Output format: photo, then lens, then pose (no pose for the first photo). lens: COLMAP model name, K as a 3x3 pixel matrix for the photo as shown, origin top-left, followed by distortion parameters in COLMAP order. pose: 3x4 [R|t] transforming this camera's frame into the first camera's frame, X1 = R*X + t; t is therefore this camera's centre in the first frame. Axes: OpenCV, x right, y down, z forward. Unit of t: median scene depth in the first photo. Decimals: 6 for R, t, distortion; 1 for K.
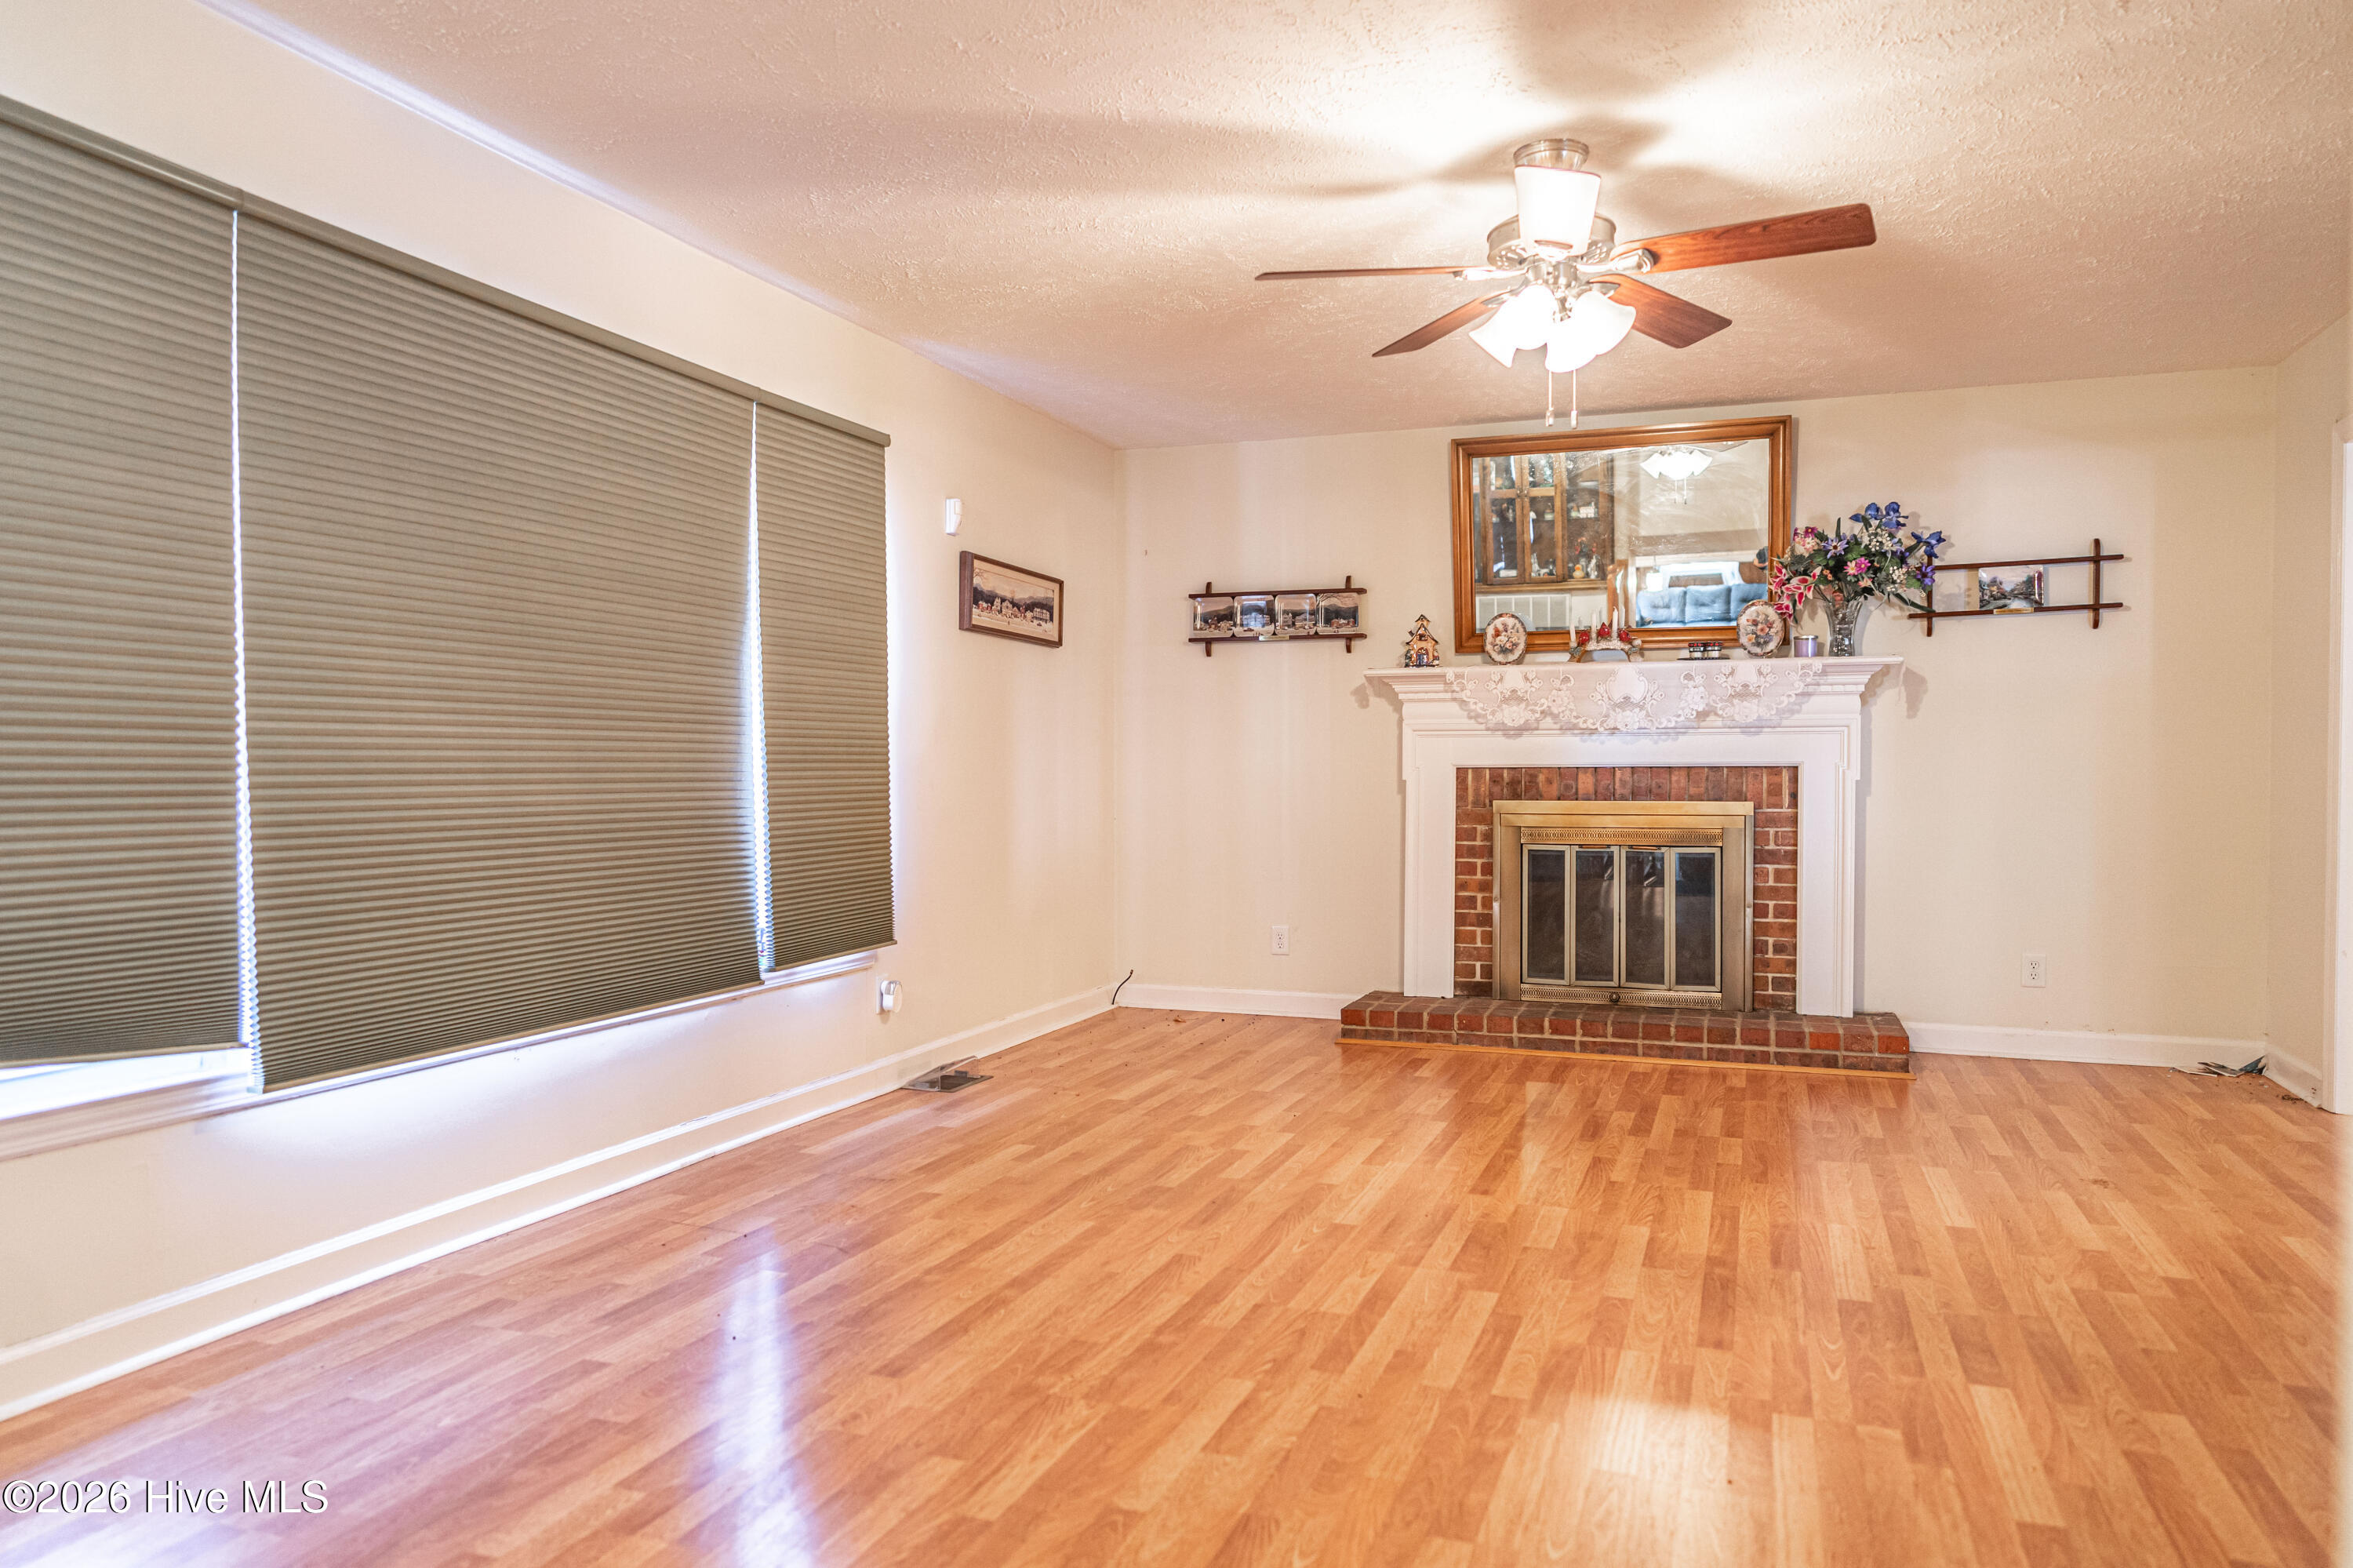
lens RADIAL K [[1563.6, 0, 1177.5], [0, 1563.6, 789.0], [0, 0, 1]] dist [-0.000050, 0.004230]
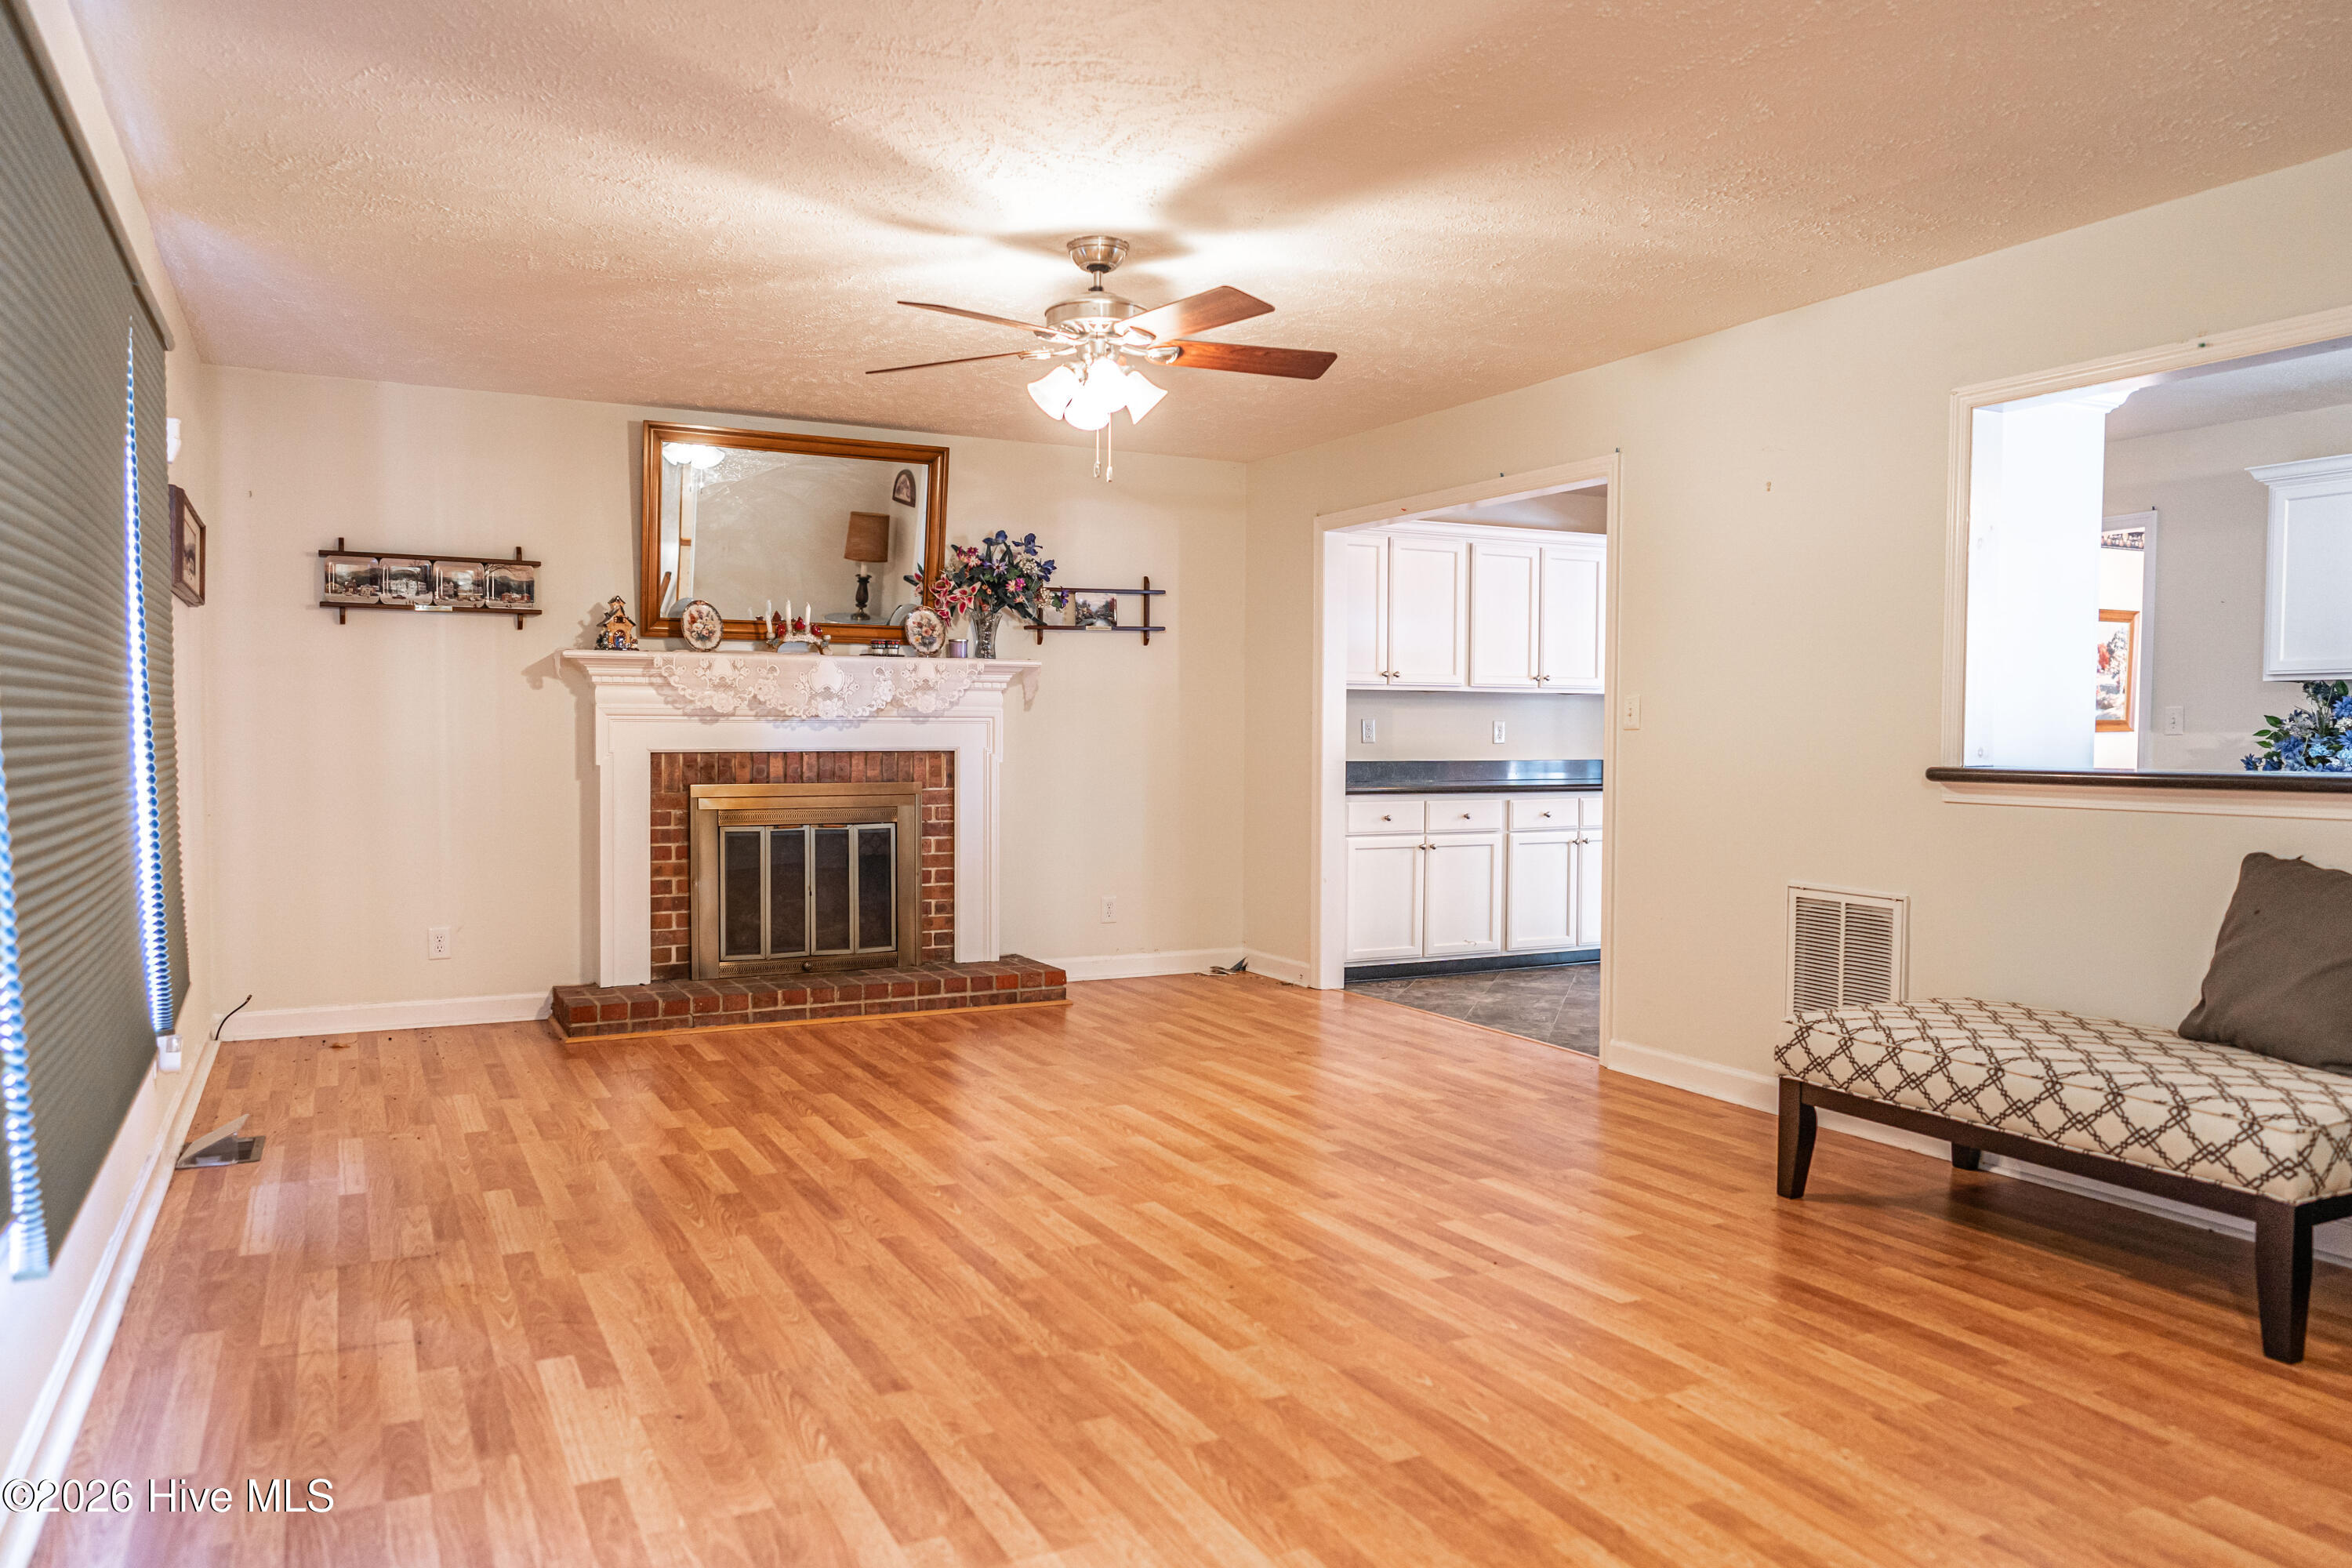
lens RADIAL K [[1562.9, 0, 1168.8], [0, 1562.9, 789.8], [0, 0, 1]] dist [-0.000050, 0.004230]
pose [[0.687192, -0.022316, 0.726133, -0.366755], [0.005344, 0.999656, 0.025664, -0.015846], [-0.726456, -0.013756, 0.687075, 0.089663]]
